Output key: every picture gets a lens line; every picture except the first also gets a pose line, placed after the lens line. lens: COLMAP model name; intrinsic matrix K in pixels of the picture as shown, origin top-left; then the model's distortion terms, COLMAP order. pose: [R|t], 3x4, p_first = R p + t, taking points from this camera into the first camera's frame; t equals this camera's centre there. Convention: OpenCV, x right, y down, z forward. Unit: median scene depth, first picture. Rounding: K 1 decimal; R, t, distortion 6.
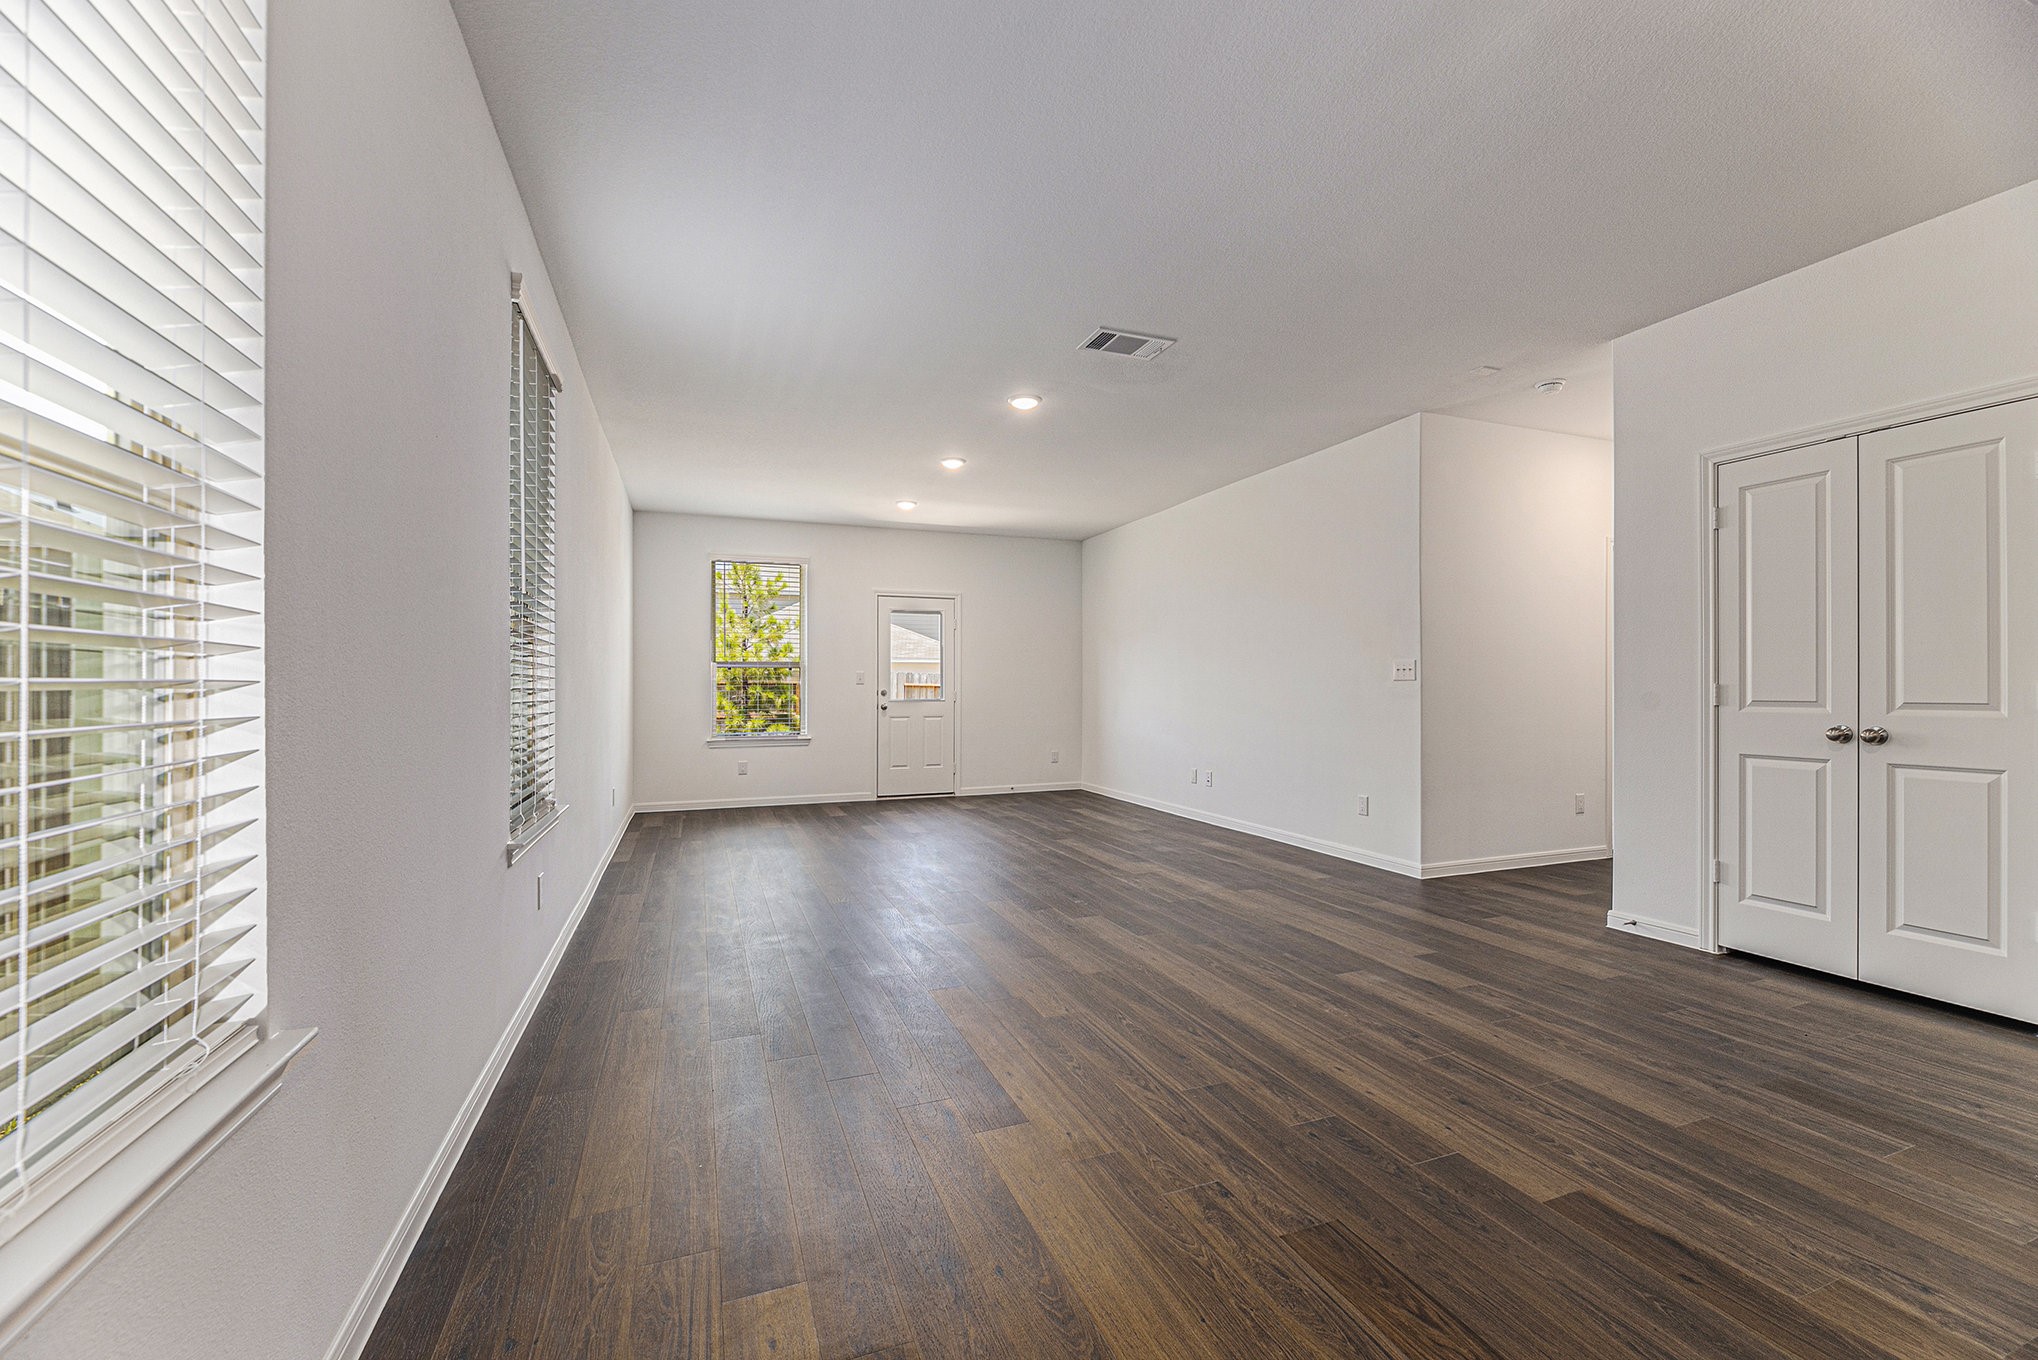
lens RADIAL K [[832.1, 0, 1018.6], [0, 832.1, 680.3], [0, 0, 1]] dist [-0.003919, -0.000310]
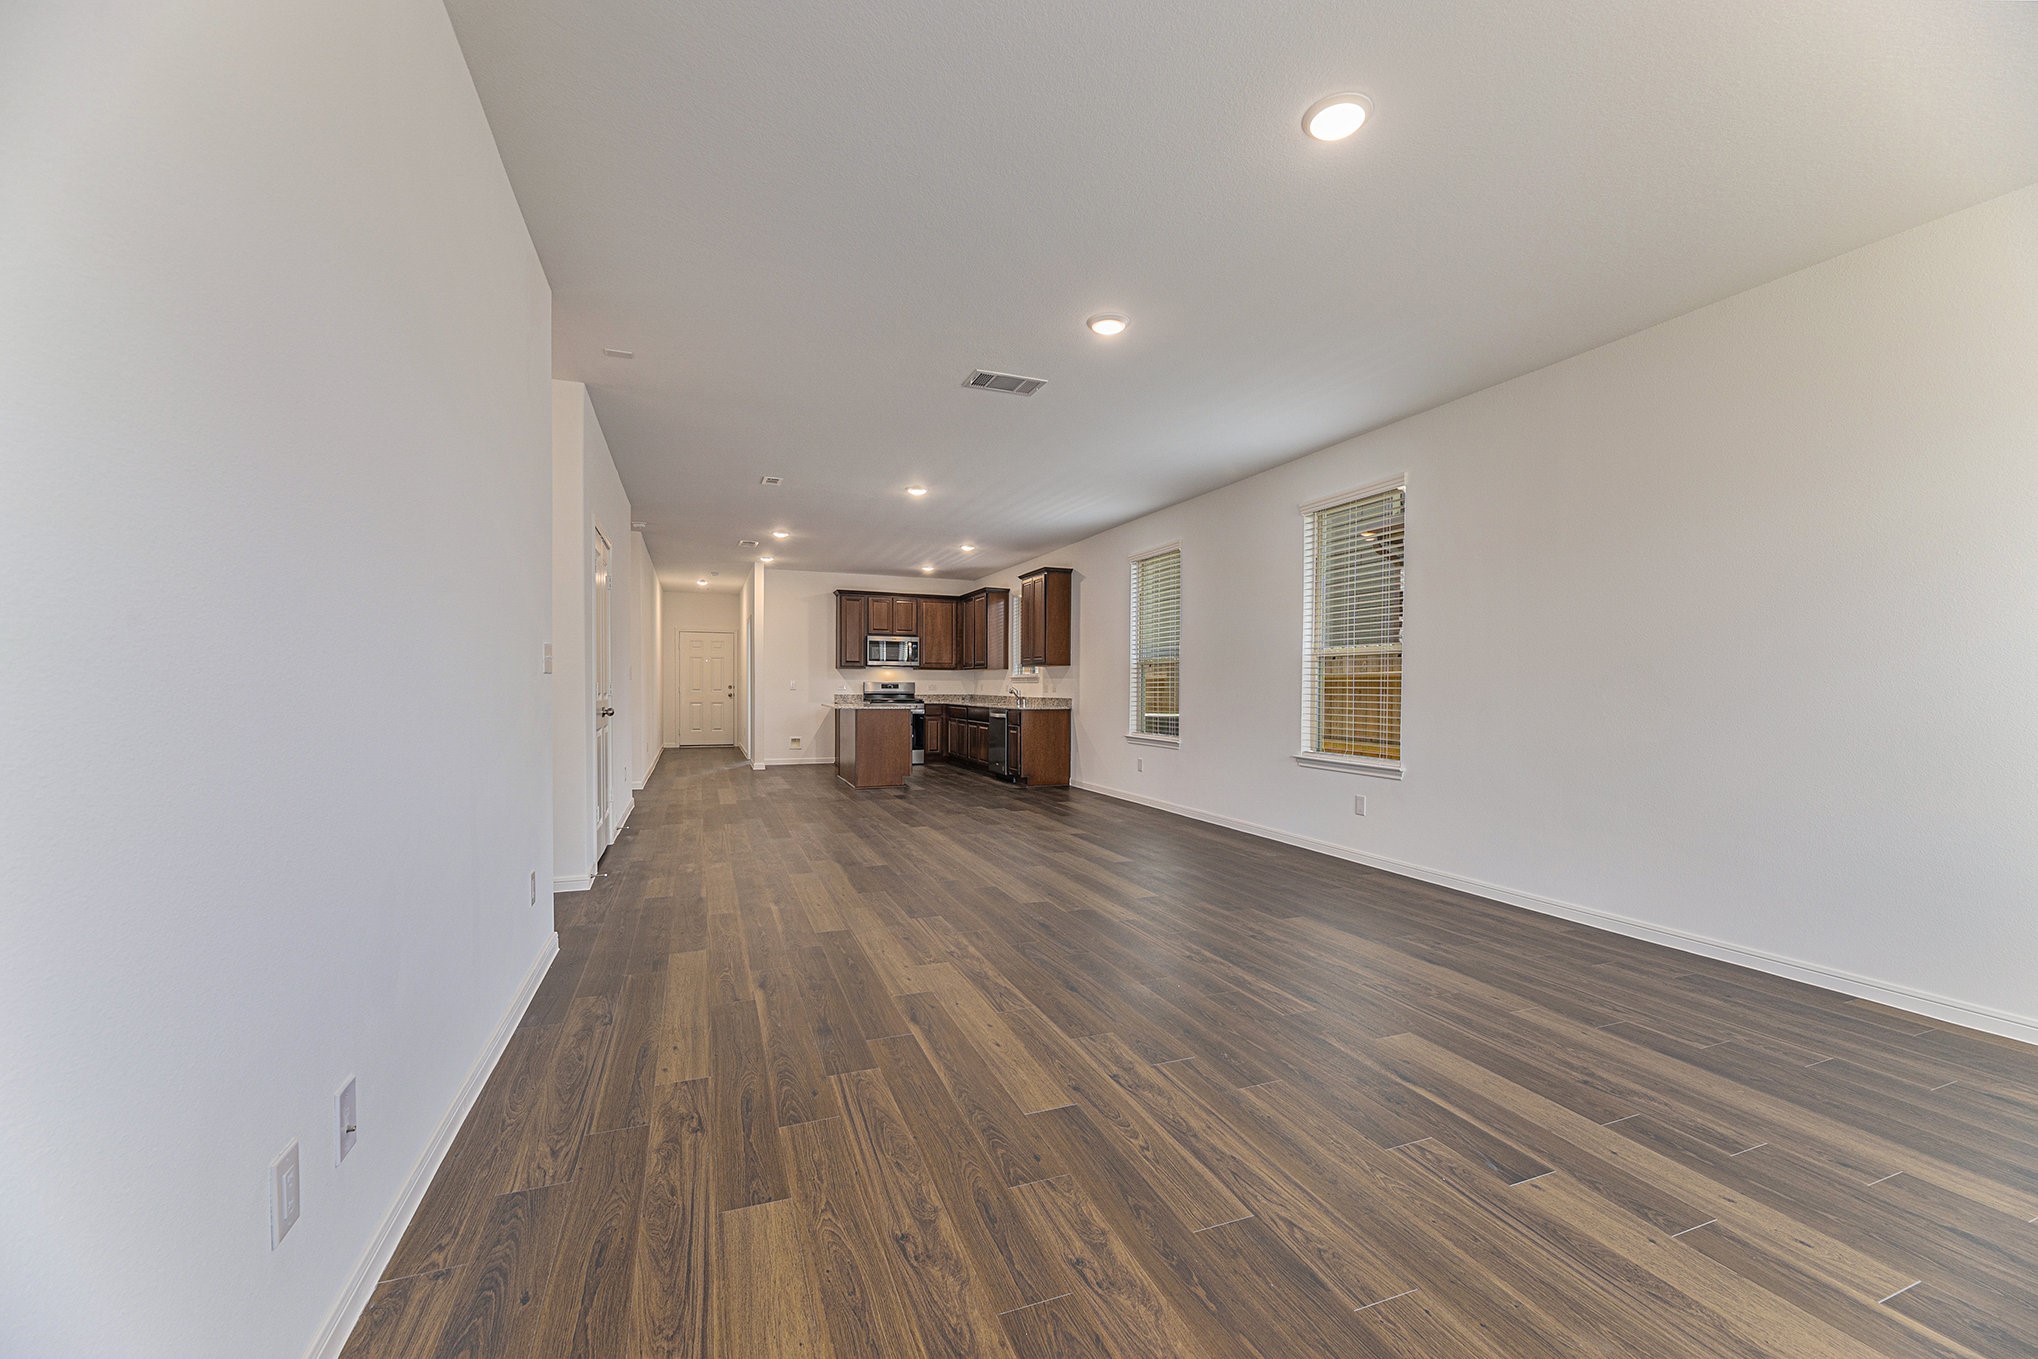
lens RADIAL K [[832.1, 0, 1009.2], [0, 832.1, 676.7], [0, 0, 1]] dist [-0.003919, -0.000310]
pose [[-0.999765, -0.016942, 0.013500, 0.105952], [-0.016934, 0.999856, 0.000689, -0.007189], [-0.013510, 0.000460, -0.999909, 2.129166]]
